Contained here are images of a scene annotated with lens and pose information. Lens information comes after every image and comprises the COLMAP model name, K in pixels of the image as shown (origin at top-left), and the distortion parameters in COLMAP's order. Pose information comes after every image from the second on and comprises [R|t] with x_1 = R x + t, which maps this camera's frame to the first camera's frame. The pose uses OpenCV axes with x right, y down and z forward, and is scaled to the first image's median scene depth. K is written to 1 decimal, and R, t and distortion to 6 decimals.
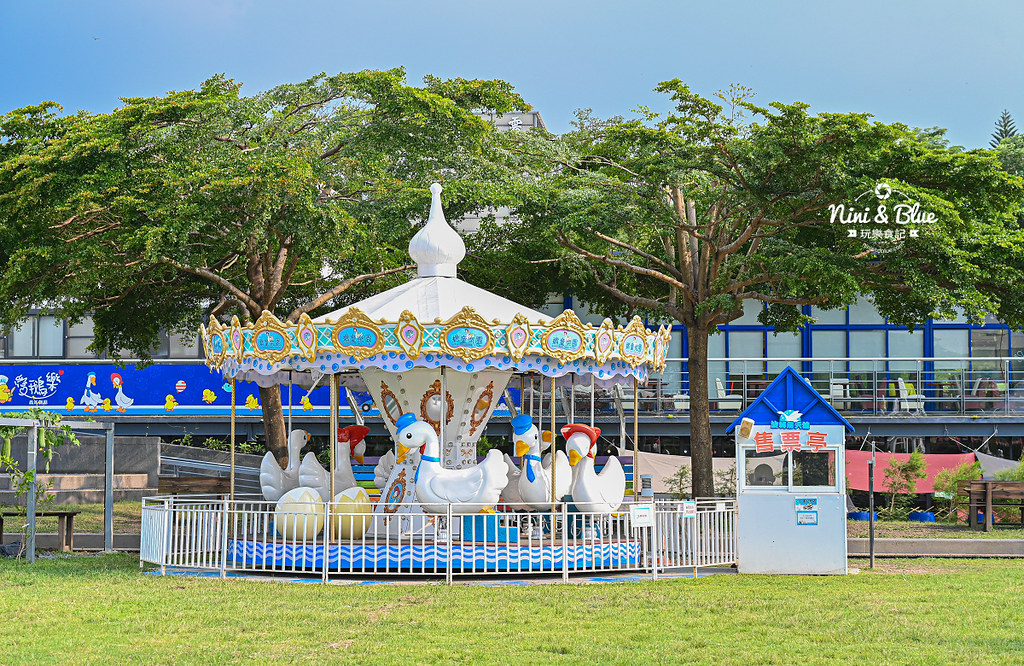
lens RADIAL K [[1052.5, 0, 511.7], [0, 1052.5, 334.0], [0, 0, 1]] dist [-0.011665, 0.000000]
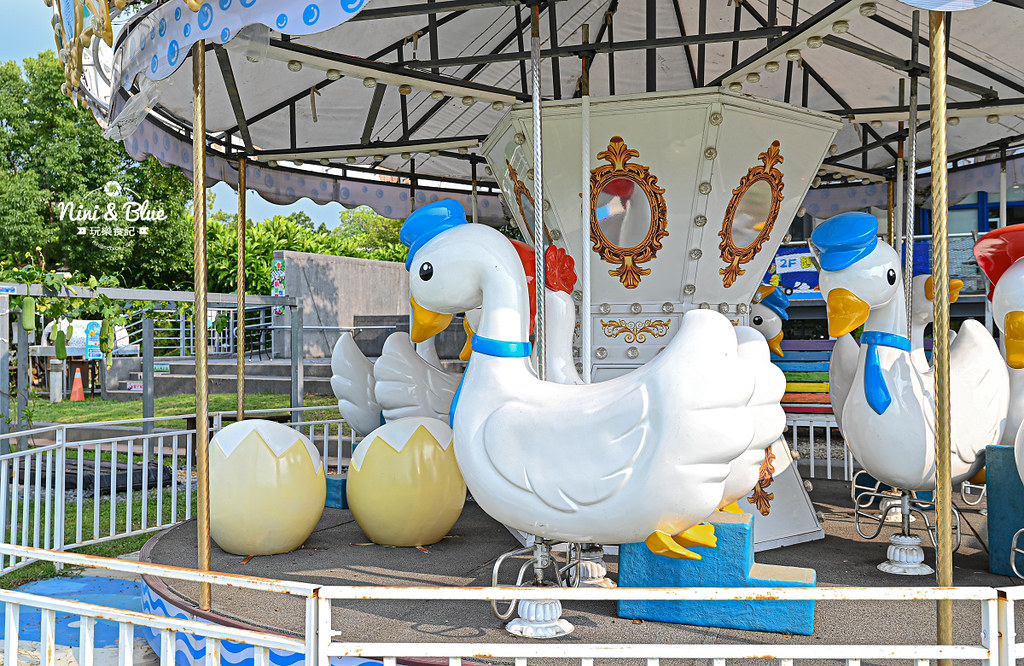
lens RADIAL K [[1052.5, 0, 511.4], [0, 1052.5, 333.1], [0, 0, 1]] dist [-0.011665, 0.000000]
pose [[0.933362, -0.008281, -0.358842, 0.033693], [0.048061, 0.993615, 0.102078, 0.084669], [0.355705, -0.112522, 0.927800, 0.726529]]
